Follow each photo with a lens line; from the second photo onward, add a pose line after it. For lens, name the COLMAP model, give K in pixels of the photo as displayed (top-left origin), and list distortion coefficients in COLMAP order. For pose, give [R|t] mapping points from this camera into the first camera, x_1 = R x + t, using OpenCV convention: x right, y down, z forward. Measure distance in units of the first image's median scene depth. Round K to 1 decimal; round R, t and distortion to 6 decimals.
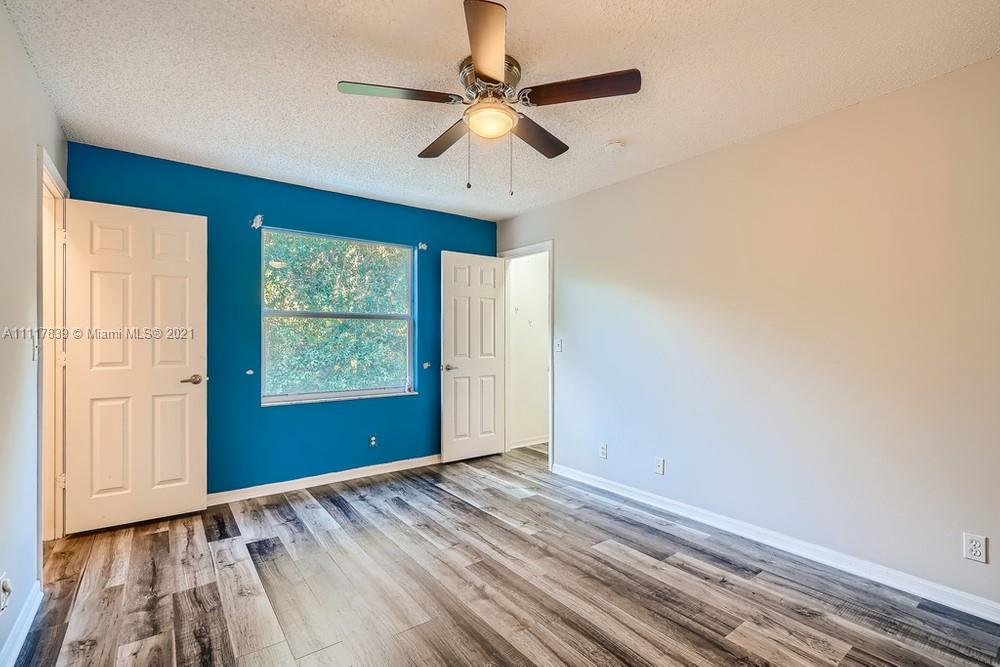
lens RADIAL K [[455.4, 0, 503.2], [0, 455.4, 336.8], [0, 0, 1]] dist [-0.006118, 0.001133]
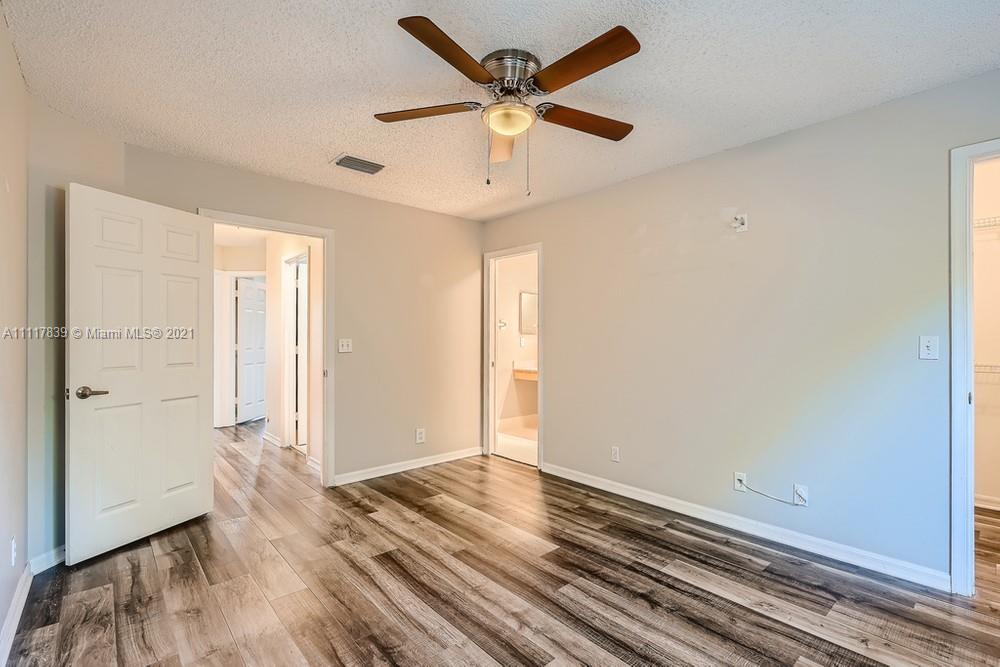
lens RADIAL K [[454.2, 0, 508.3], [0, 454.2, 334.3], [0, 0, 1]] dist [-0.002049, -0.000174]
pose [[-0.996002, -0.002015, -0.089306, 0.045410], [-0.000872, 0.999917, -0.012833, 0.005608], [0.089324, -0.012704, -0.995922, 1.475417]]
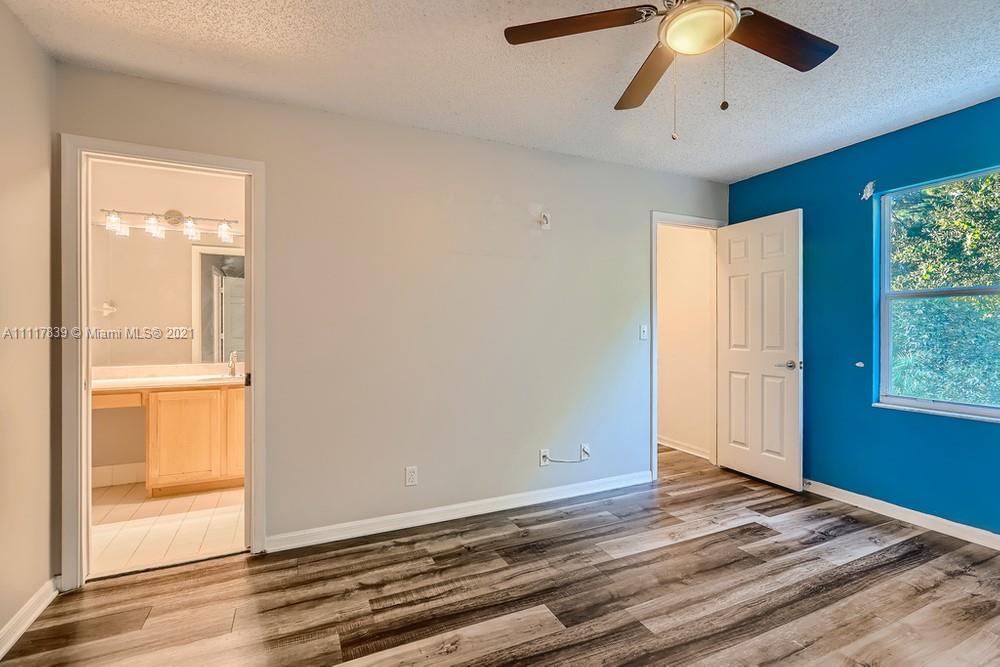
lens RADIAL K [[455.4, 0, 505.2], [0, 455.4, 325.7], [0, 0, 1]] dist [-0.006118, 0.001133]
pose [[-0.211202, -0.004379, -0.977433, 0.559311], [0.004861, 0.999973, -0.005530, 0.005048], [0.977430, -0.005919, -0.211175, 0.633024]]
